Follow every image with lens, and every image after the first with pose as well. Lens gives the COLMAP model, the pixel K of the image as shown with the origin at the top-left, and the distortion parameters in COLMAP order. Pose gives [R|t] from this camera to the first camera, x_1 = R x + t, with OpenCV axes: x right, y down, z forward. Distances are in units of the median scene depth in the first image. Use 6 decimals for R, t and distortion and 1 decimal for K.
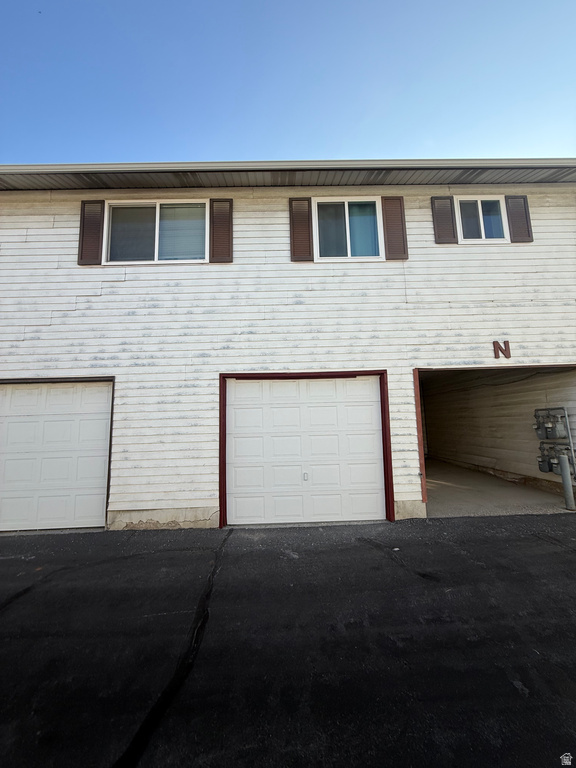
lens RADIAL K [[306.3, 0, 290.1], [0, 306.3, 379.8], [0, 0, 1]] dist [-0.001302, 0.000621]
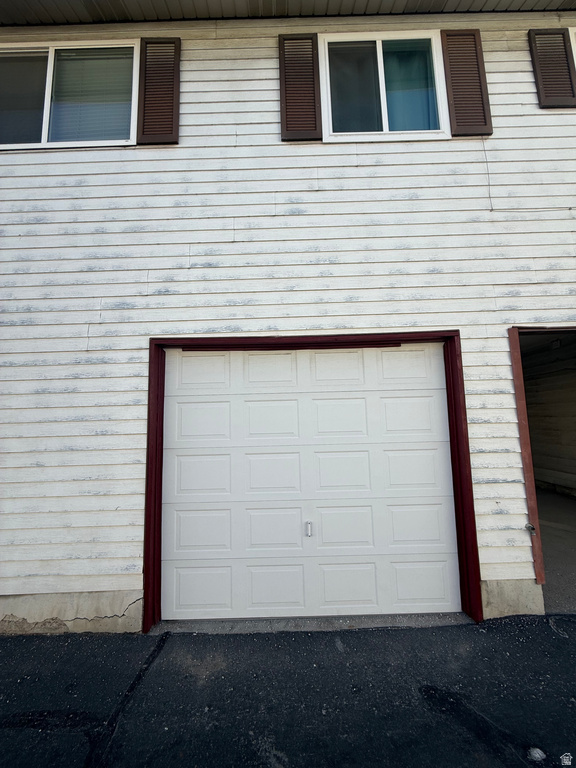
lens RADIAL K [[306.3, 0, 287.7], [0, 306.3, 380.8], [0, 0, 1]] dist [-0.001302, 0.000621]
pose [[0.999617, -0.004205, -0.027368, 0.028431], [0.004469, 0.999944, 0.009598, 0.049510], [0.027326, -0.009717, 0.999579, 0.451874]]
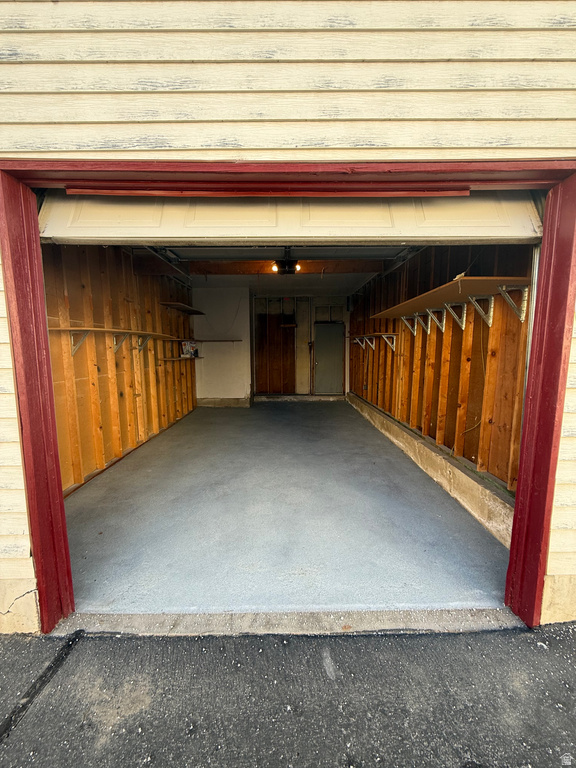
lens RADIAL K [[306.3, 0, 286.9], [0, 306.3, 381.0], [0, 0, 1]] dist [-0.001302, 0.000621]
pose [[0.999513, 0.023487, -0.020562, 0.049032], [-0.017884, 0.970732, 0.239497, 0.102391], [0.025585, -0.239012, 0.970679, 0.672728]]
